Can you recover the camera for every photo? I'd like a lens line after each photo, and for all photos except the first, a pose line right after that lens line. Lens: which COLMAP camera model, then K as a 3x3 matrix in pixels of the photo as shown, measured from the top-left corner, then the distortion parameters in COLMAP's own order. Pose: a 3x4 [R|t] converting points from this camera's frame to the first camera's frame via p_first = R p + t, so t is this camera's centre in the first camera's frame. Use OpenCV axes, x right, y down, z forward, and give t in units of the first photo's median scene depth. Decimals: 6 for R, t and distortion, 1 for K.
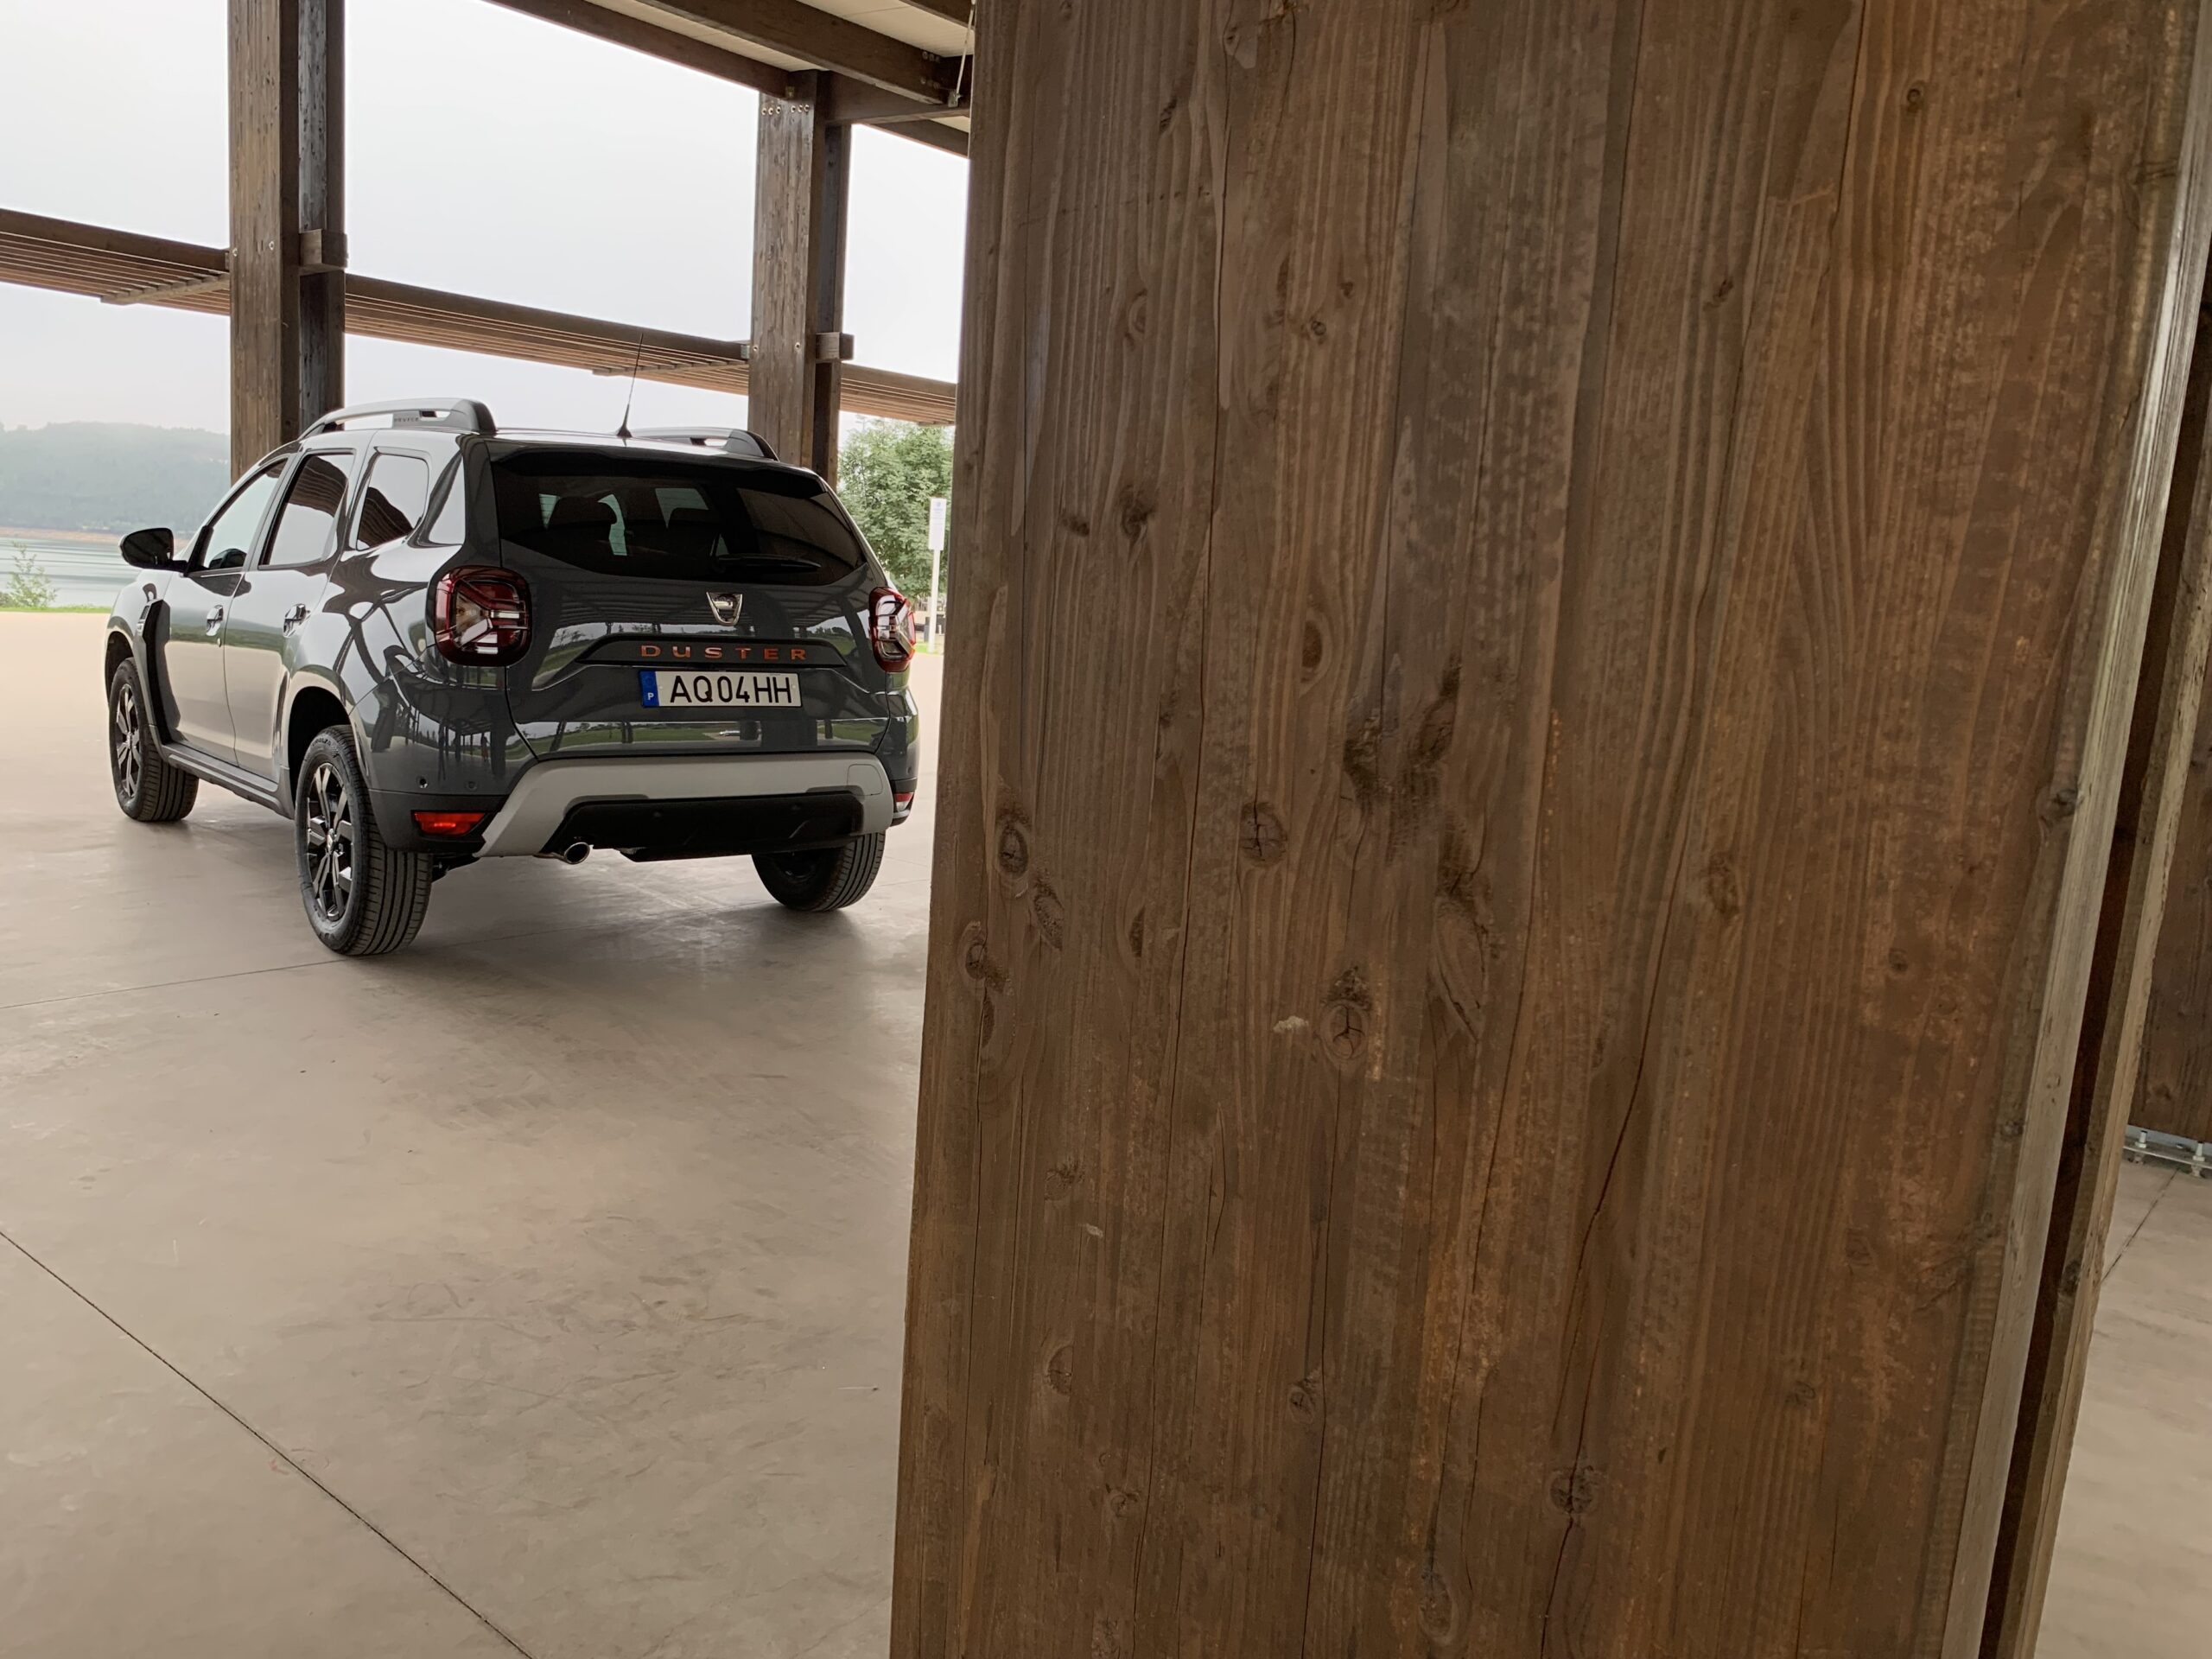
lens RADIAL K [[1706.0, 0, 1092.6], [0, 1706.0, 843.6], [0, 0, 1]] dist [0.001672, -0.002049]
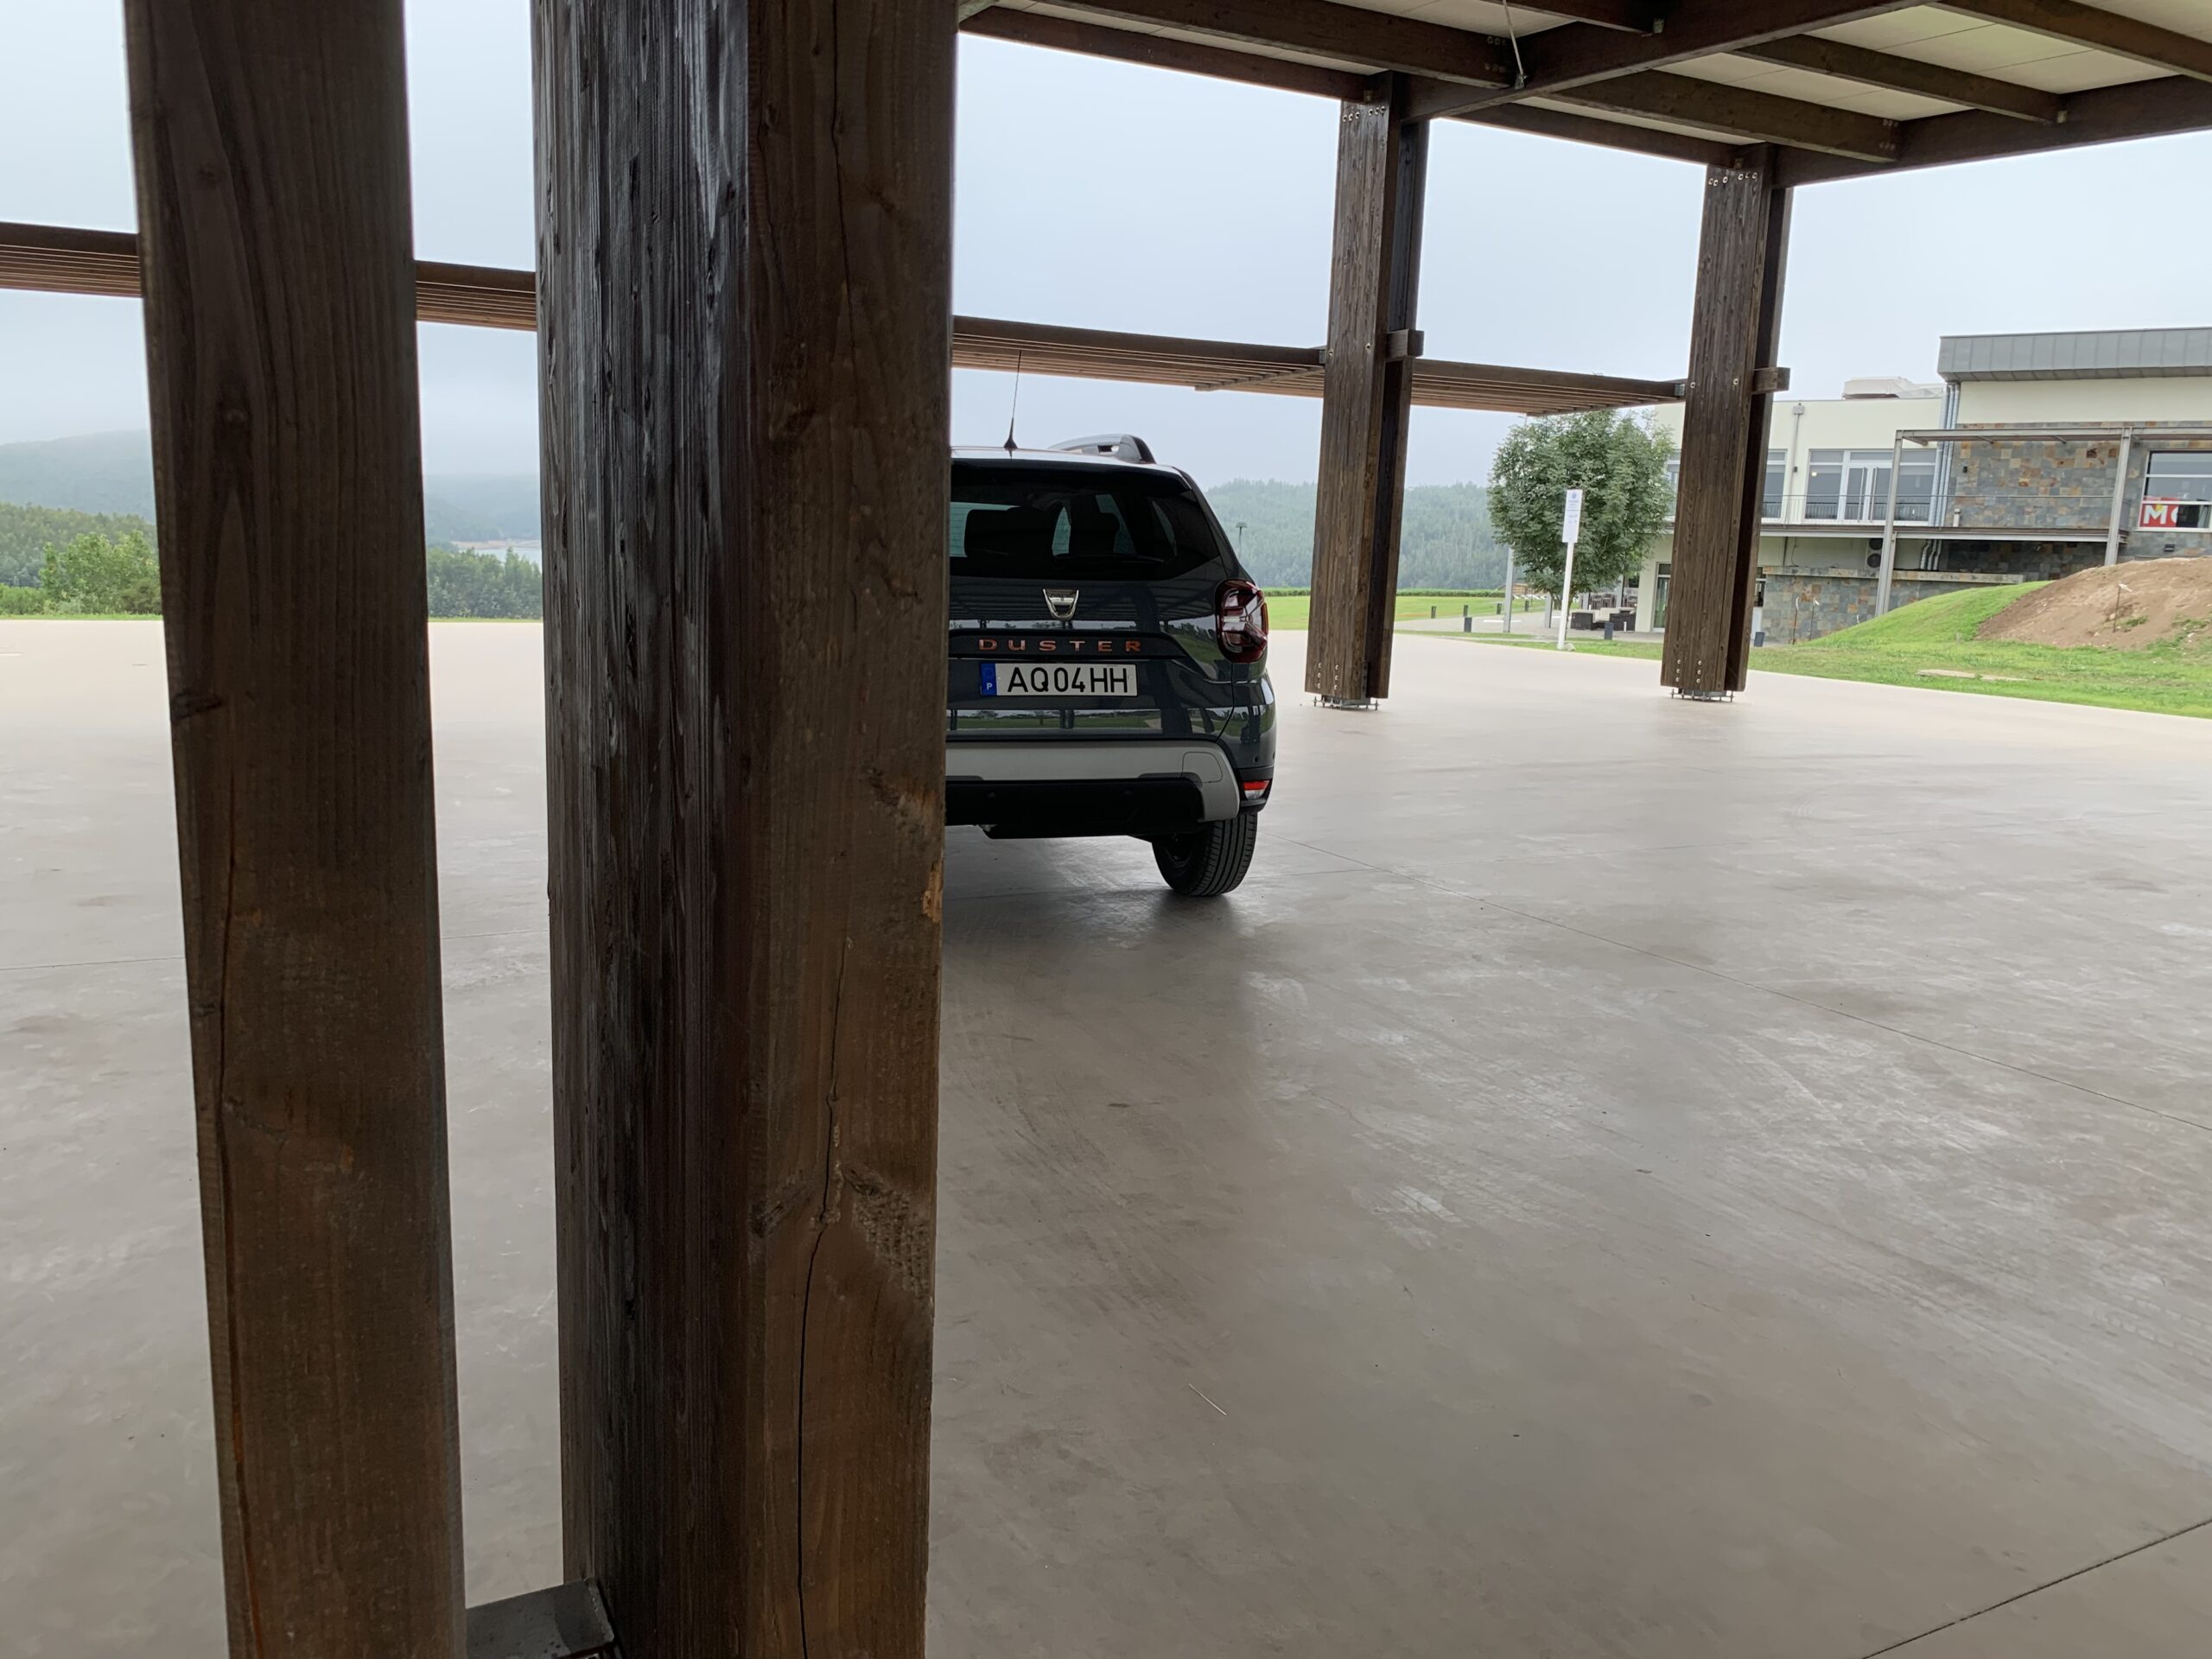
lens RADIAL K [[1706.0, 0, 1092.6], [0, 1706.0, 843.6], [0, 0, 1]] dist [0.001672, -0.002049]
pose [[0.917030, 0.033671, -0.397395, 0.172803], [-0.034025, 0.999402, 0.006162, 0.003775], [0.397365, 0.007870, 0.917627, 0.019535]]
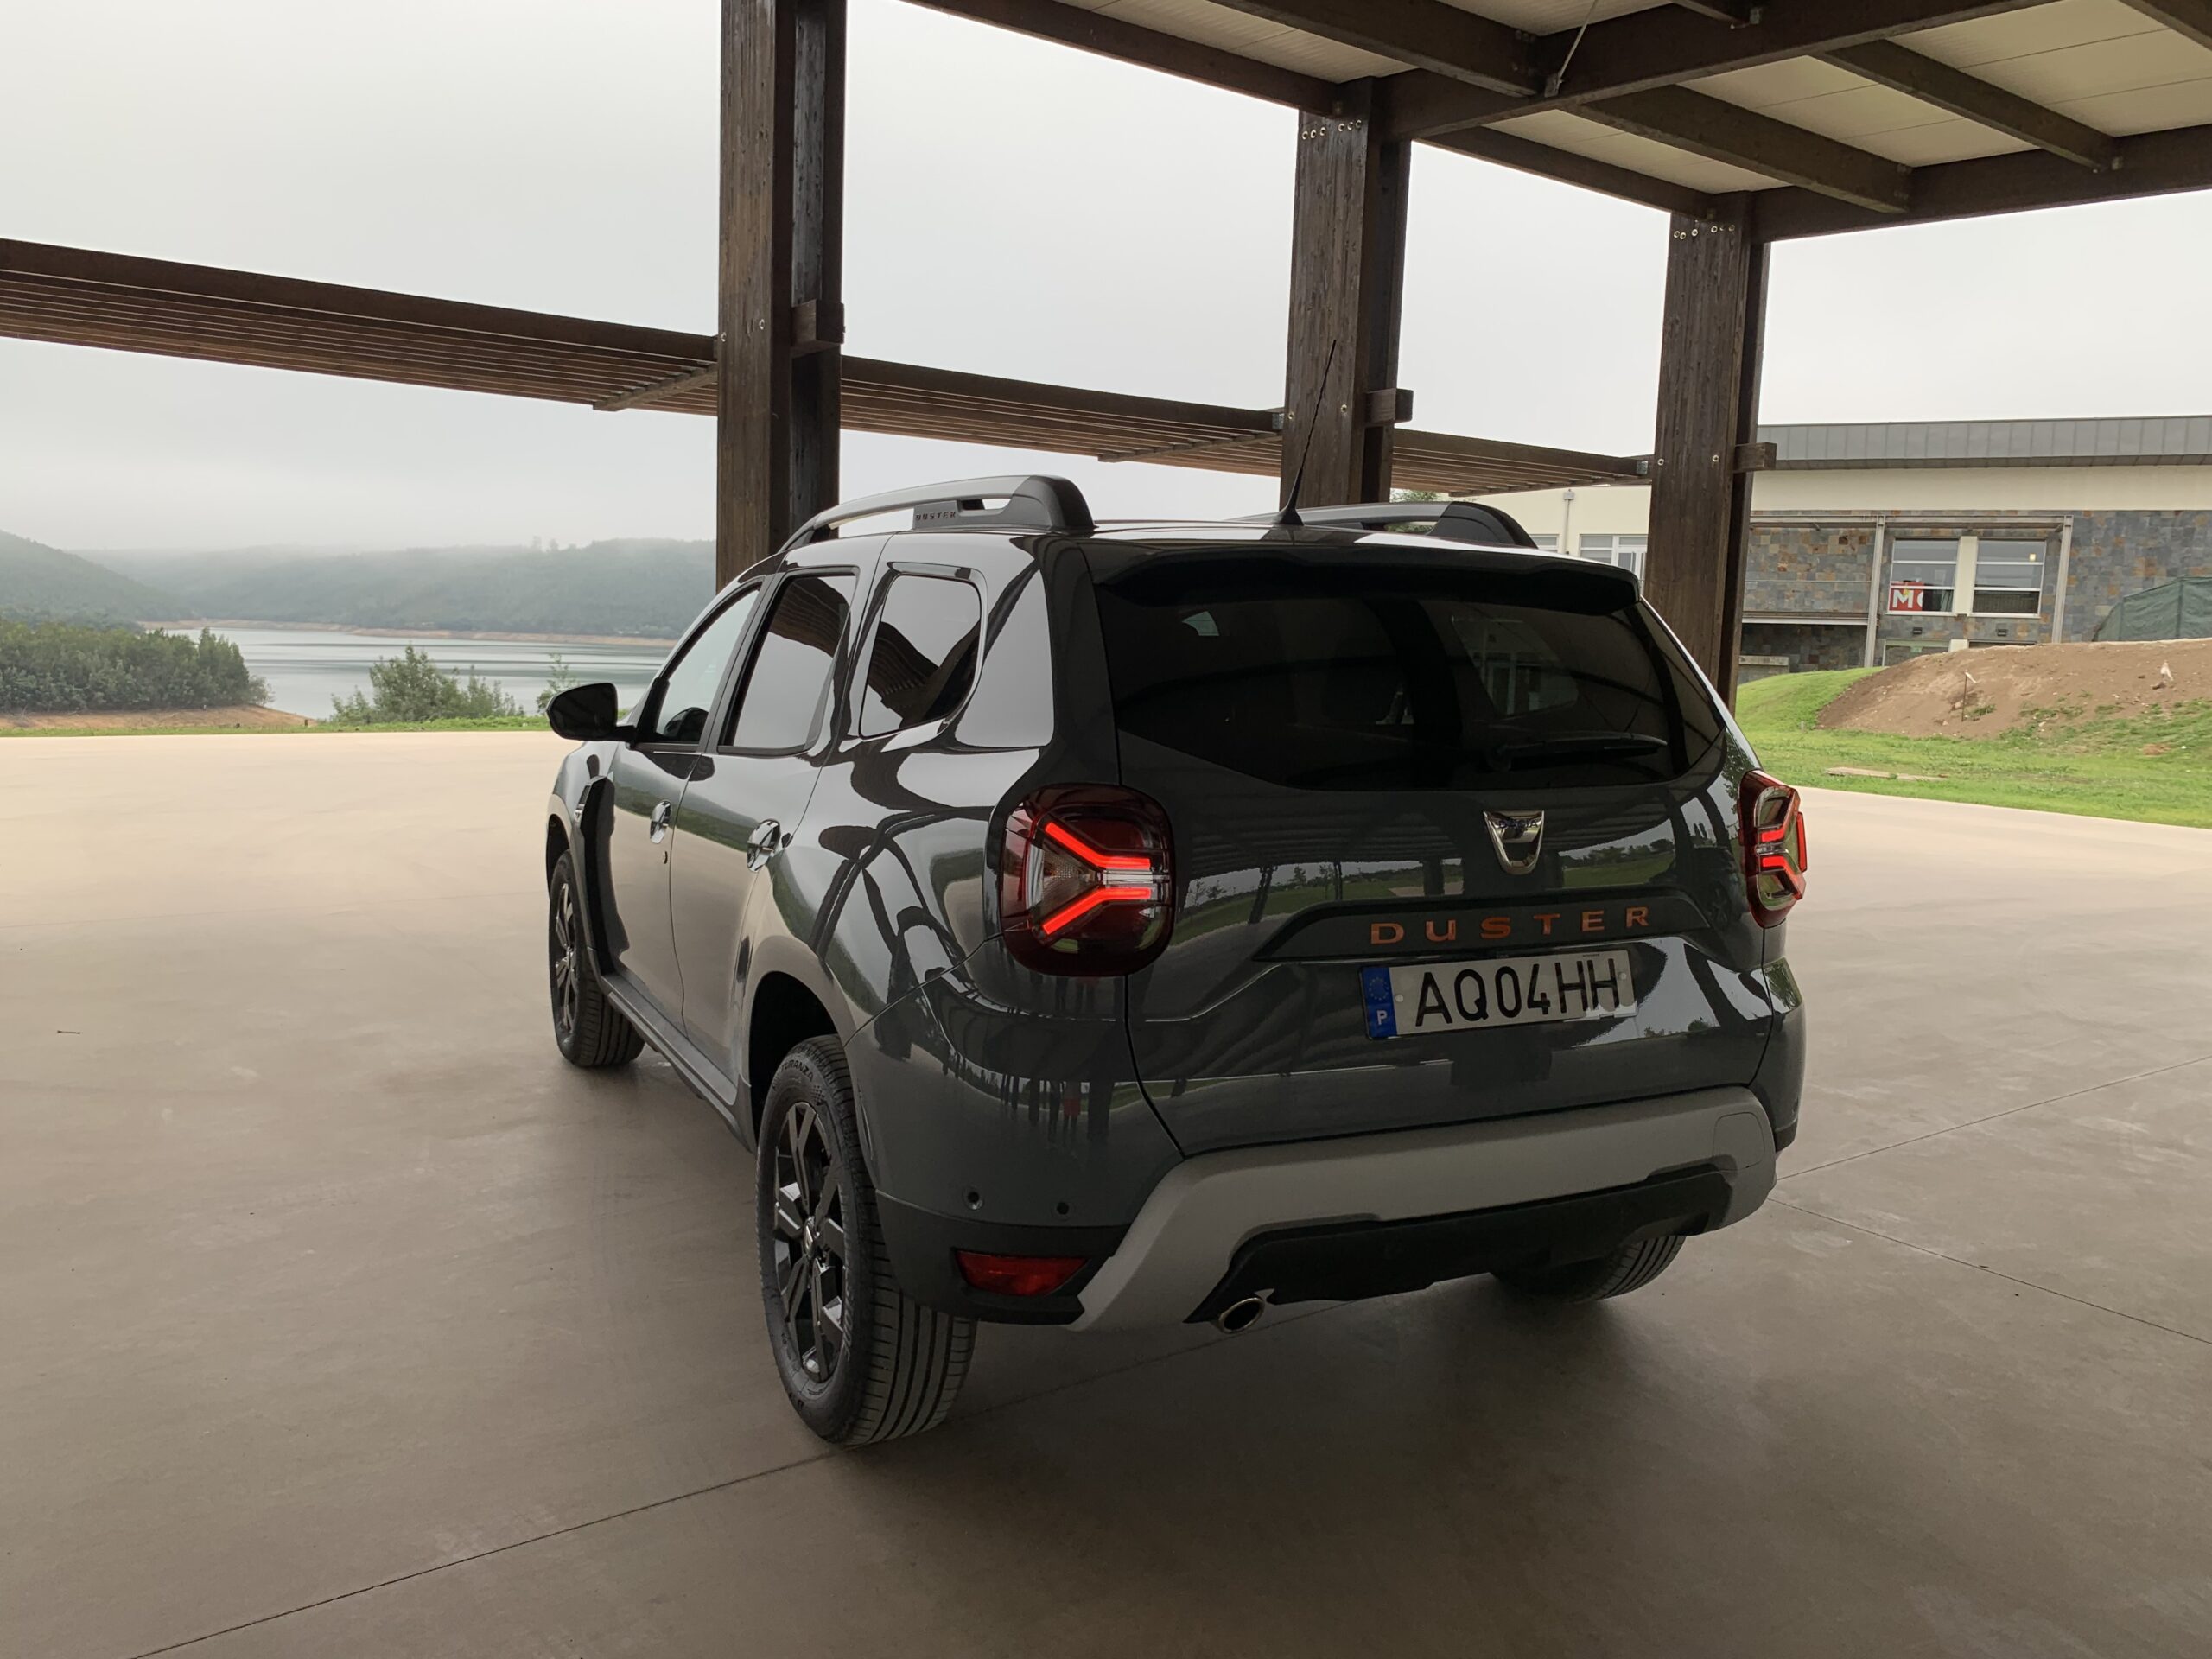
lens RADIAL K [[1709.7, 0, 1106.0], [0, 1709.7, 829.5], [0, 0, 1]] dist [0.005988, -0.006095]
pose [[0.968034, -0.005925, -0.250749, -0.151617], [-0.006977, 0.998698, -0.050537, -0.084327], [0.250722, 0.050671, 0.966732, 0.341388]]
